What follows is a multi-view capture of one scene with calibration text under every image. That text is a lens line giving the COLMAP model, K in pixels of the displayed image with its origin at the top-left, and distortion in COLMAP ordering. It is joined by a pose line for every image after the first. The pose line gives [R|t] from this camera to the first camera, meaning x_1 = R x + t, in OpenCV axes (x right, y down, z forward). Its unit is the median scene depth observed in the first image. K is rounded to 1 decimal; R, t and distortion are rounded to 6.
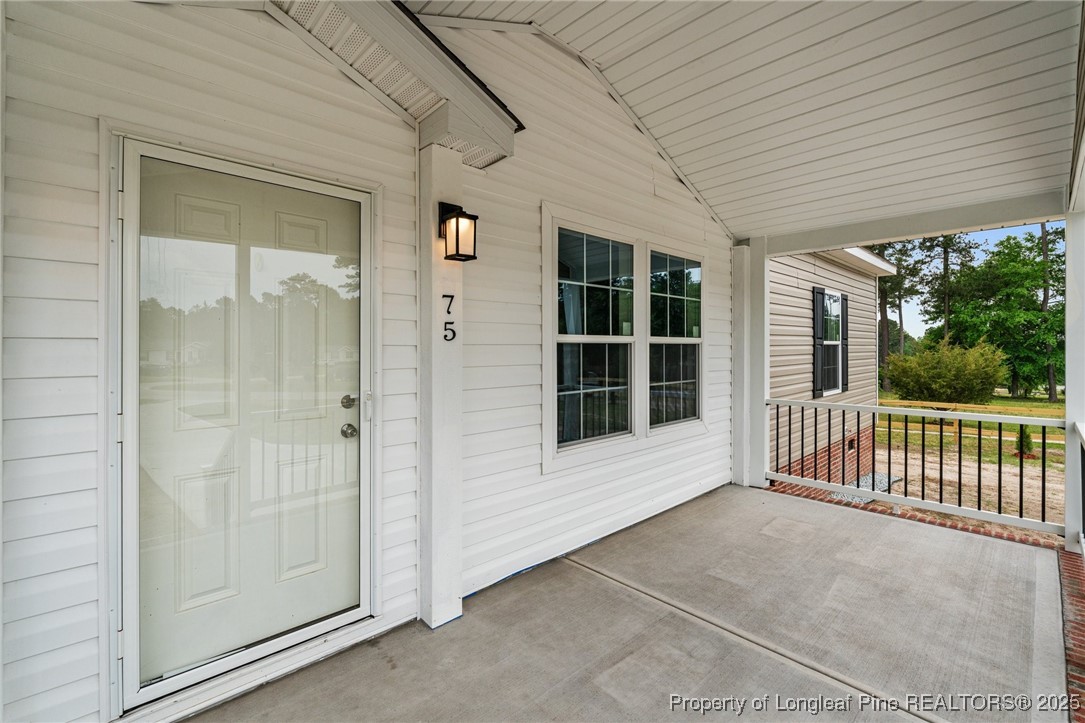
lens RADIAL K [[479.3, 0, 539.7], [0, 479.3, 354.9], [0, 0, 1]] dist [-0.009716, -0.000885]
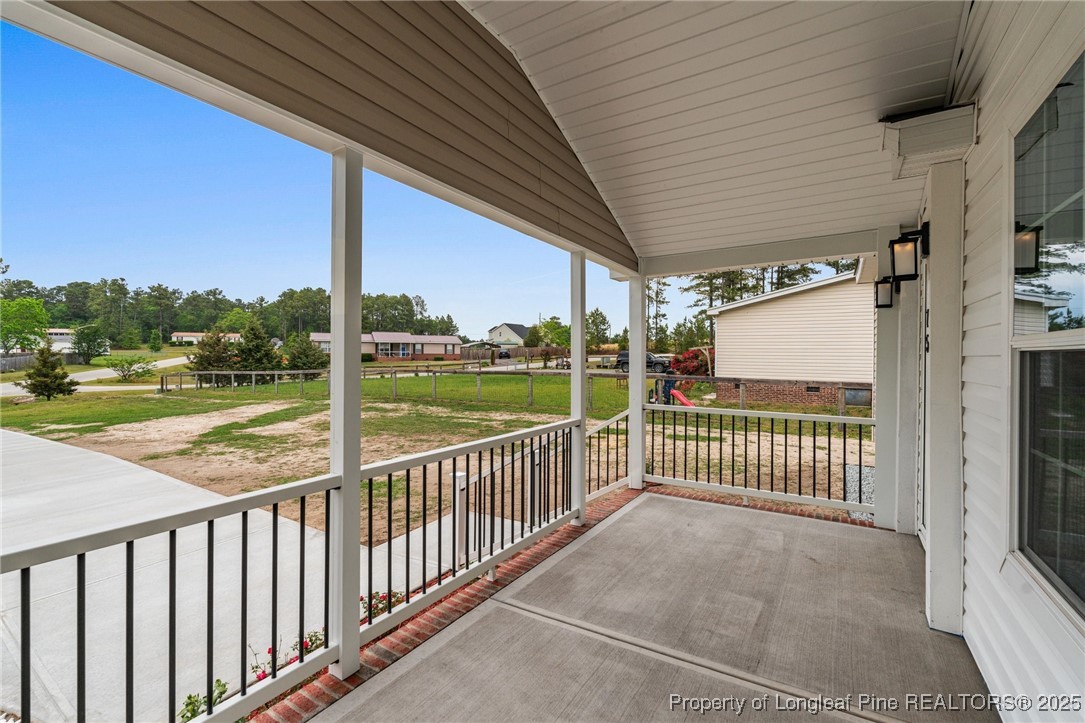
lens RADIAL K [[479.3, 0, 541.2], [0, 479.3, 353.1], [0, 0, 1]] dist [-0.009716, -0.000885]
pose [[-0.967400, -0.003431, -0.253228, 0.767843], [-0.006515, 0.999914, 0.011343, -0.028329], [0.253168, 0.012623, -0.967340, 1.536477]]
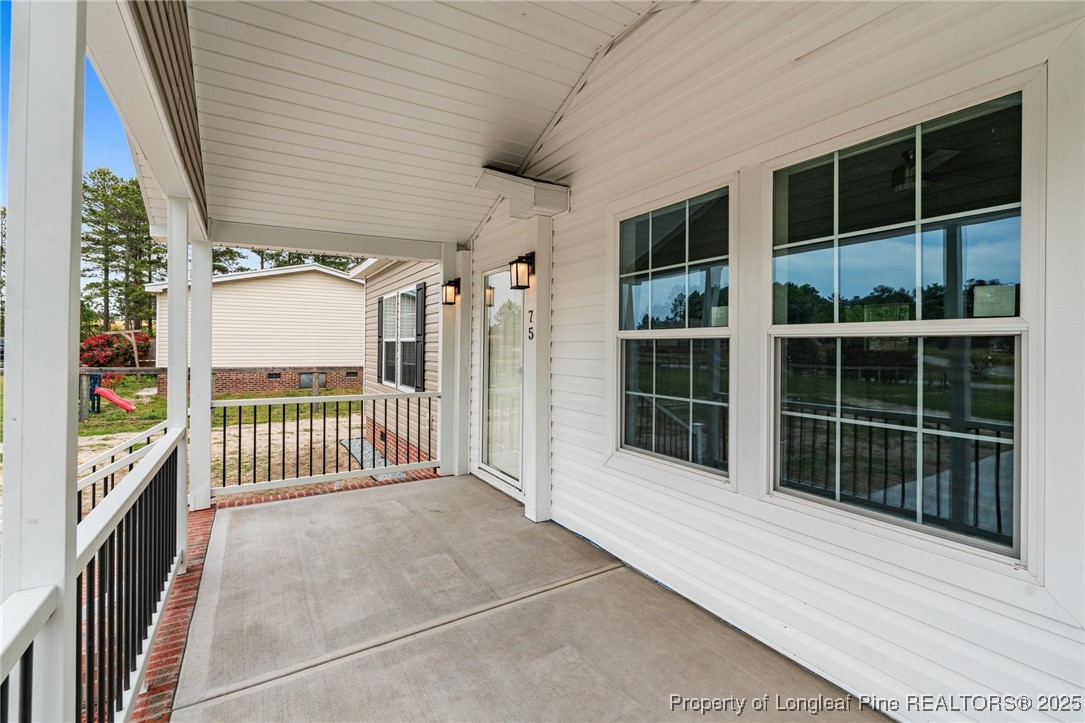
lens RADIAL K [[479.3, 0, 541.1], [0, 479.3, 346.2], [0, 0, 1]] dist [-0.009716, -0.000885]
pose [[-0.211498, 0.004362, -0.977369, 1.144525], [-0.019167, 0.999779, 0.008610, -0.018664], [0.977190, 0.020554, -0.211368, 1.166441]]
